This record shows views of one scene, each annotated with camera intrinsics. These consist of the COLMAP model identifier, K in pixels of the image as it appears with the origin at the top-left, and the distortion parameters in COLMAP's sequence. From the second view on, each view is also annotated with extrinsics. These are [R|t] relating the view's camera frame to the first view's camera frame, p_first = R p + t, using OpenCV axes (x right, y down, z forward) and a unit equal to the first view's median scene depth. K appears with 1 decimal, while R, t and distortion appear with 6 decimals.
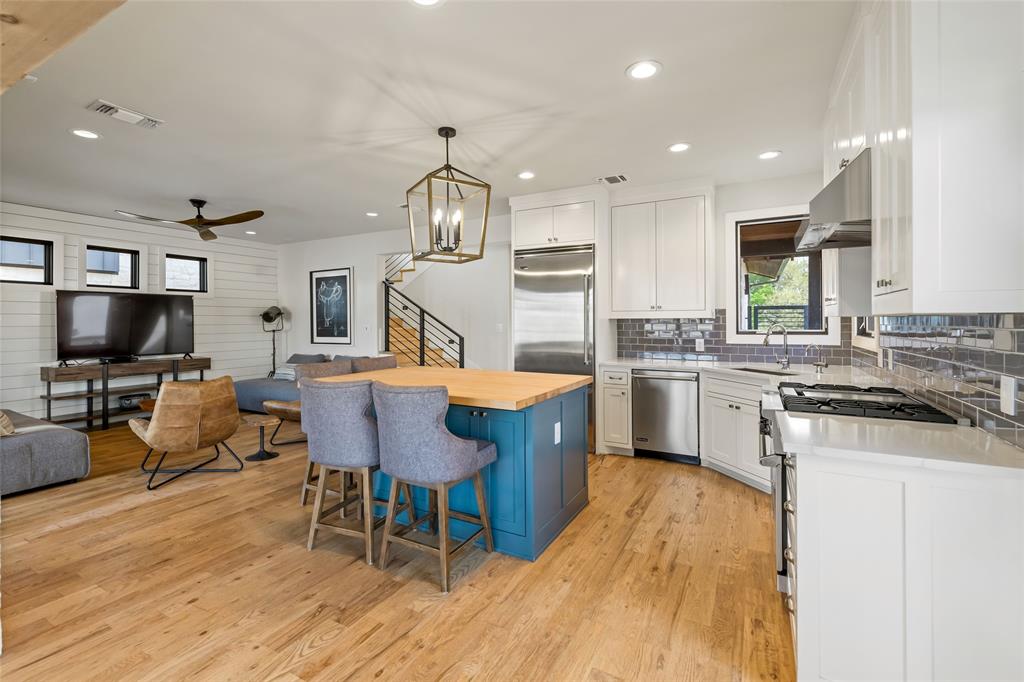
lens RADIAL K [[447.4, 0, 512.5], [0, 447.4, 322.0], [0, 0, 1]] dist [0.000599, -0.000570]
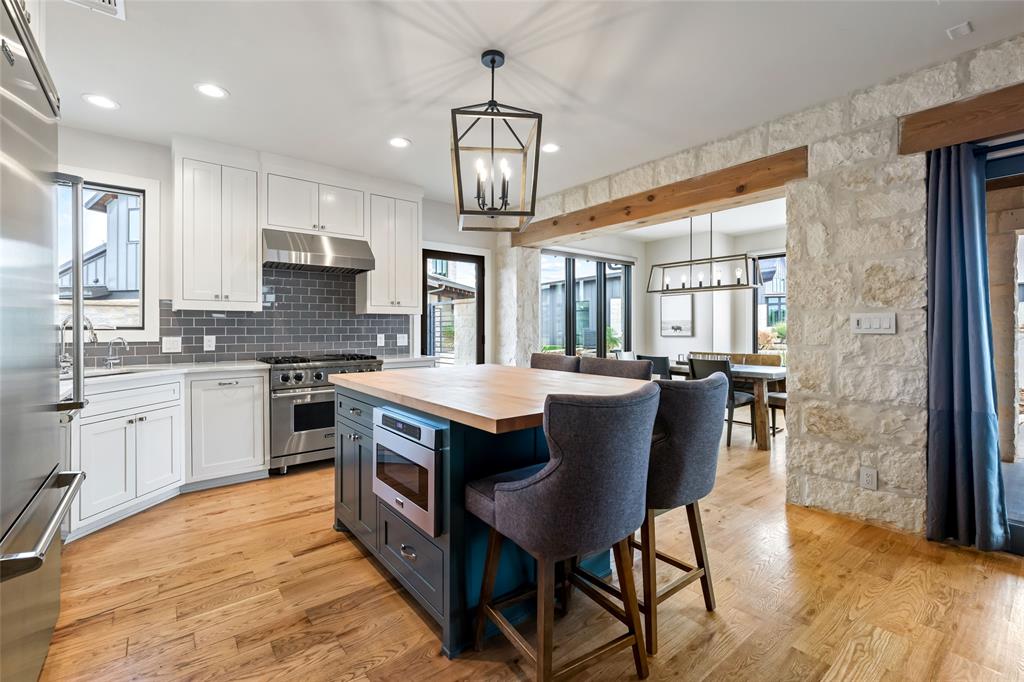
lens RADIAL K [[447.4, 0, 512.5], [0, 447.4, 322.0], [0, 0, 1]] dist [0.000599, -0.000570]
pose [[-0.923546, 0.010164, 0.383353, -0.386889], [0.005682, 0.999902, -0.012821, 0.031131], [-0.383446, -0.009662, -0.923513, 1.400322]]
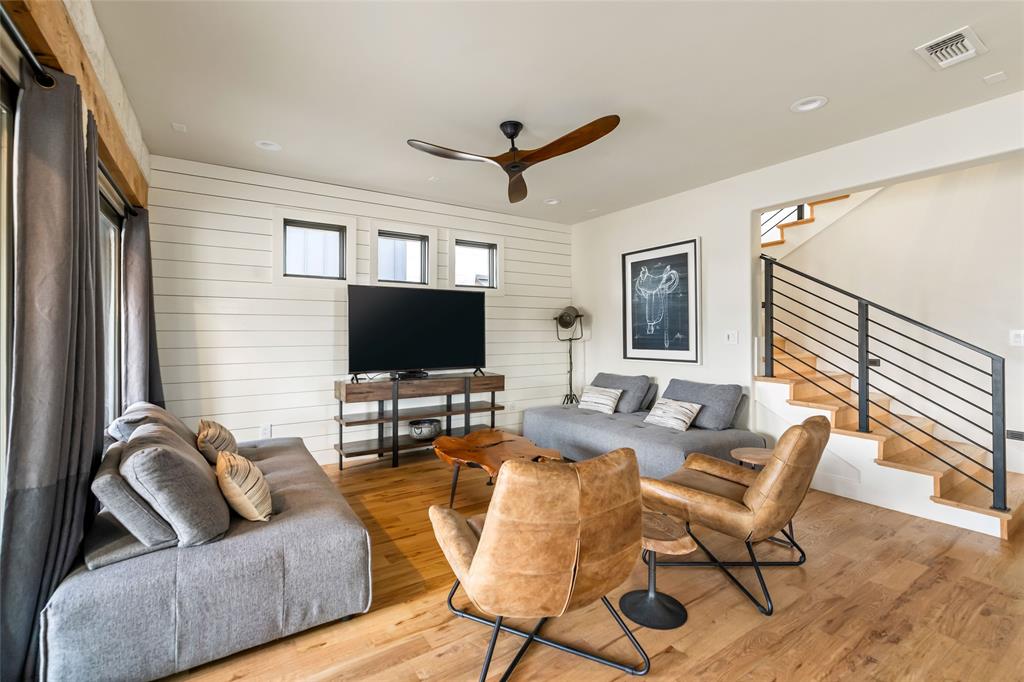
lens RADIAL K [[449.5, 0, 511.7], [0, 449.5, 334.4], [0, 0, 1]] dist [0.000662, -0.000121]
pose [[0.883652, 0.004212, -0.468126, -0.543941], [-0.002881, 0.999990, 0.003559, 0.017238], [0.468136, -0.001796, 0.883655, 0.600438]]
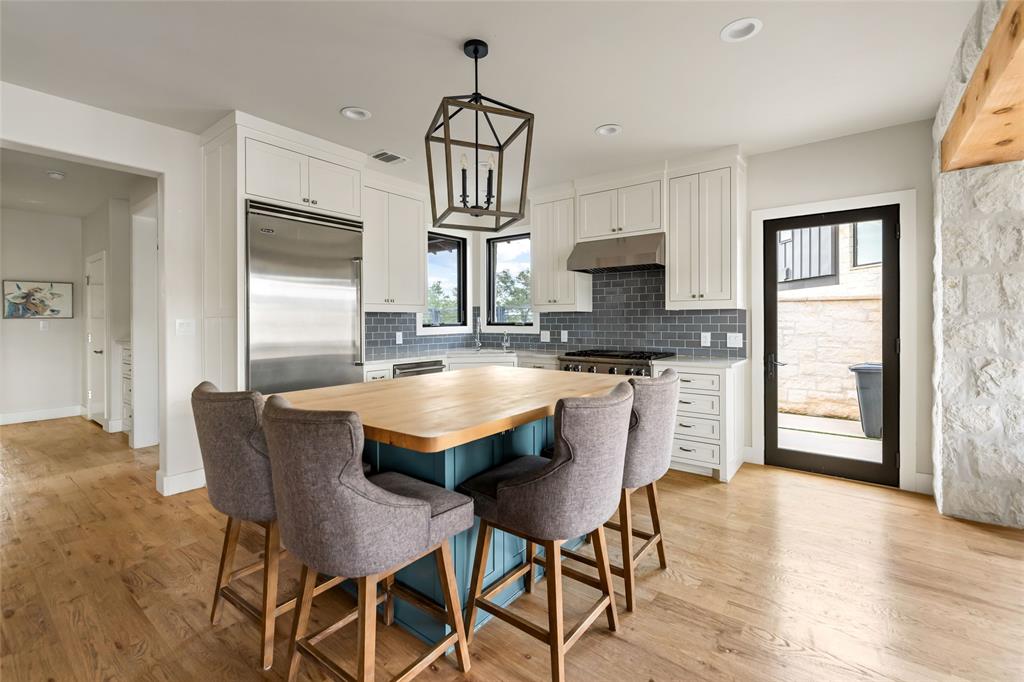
lens RADIAL K [[447.4, 0, 512.5], [0, 447.4, 322.0], [0, 0, 1]] dist [0.000599, -0.000570]
pose [[0.149464, -0.000853, 0.988767, -0.708758], [0.006943, 0.999976, -0.000187, 0.018507], [-0.988743, 0.006893, 0.149466, 0.686935]]
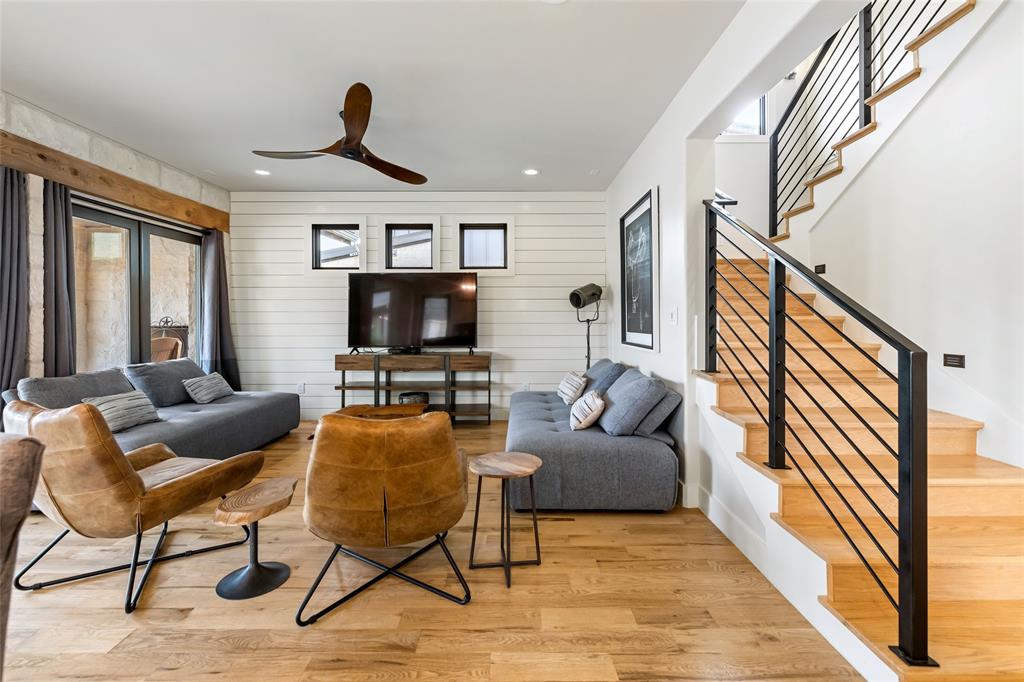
lens RADIAL K [[447.4, 0, 512.5], [0, 447.4, 322.0], [0, 0, 1]] dist [0.000599, -0.000570]
pose [[0.483512, 0.010401, -0.875276, -0.024724], [-0.003765, 0.999945, 0.009803, 0.030341], [0.875329, -0.001445, 0.483525, 1.168383]]
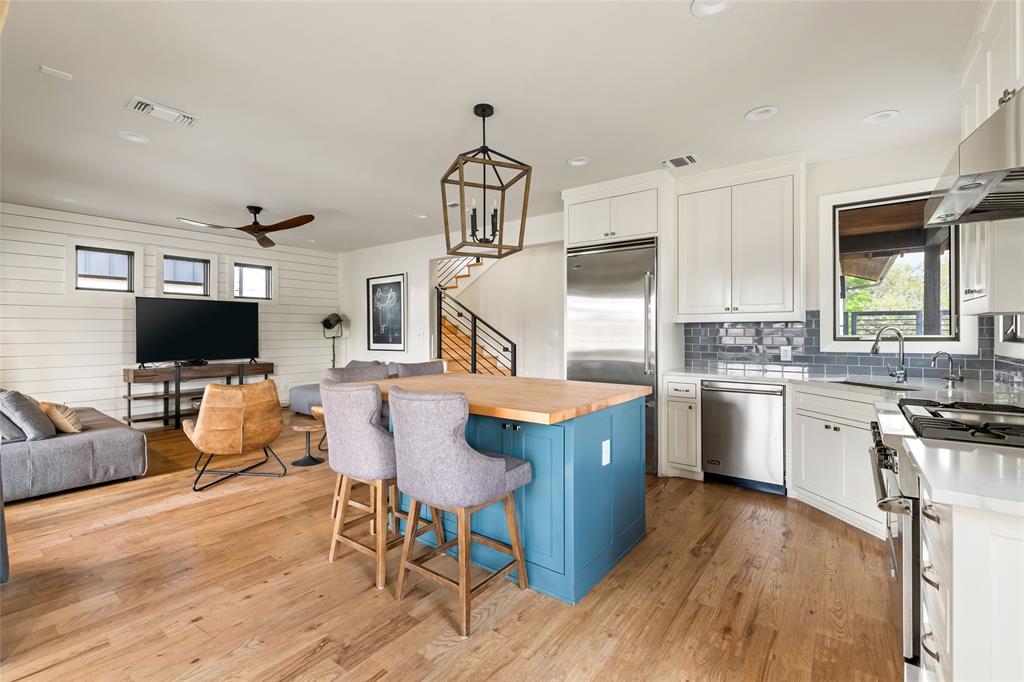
lens RADIAL K [[448.2, 0, 513.1], [0, 448.2, 334.2], [0, 0, 1]] dist [-0.000856, 0.000042]
pose [[0.989457, 0.003042, -0.144798, 0.035547], [-0.002699, 0.999993, 0.002566, 0.016895], [0.144805, -0.002148, 0.989458, 0.101481]]
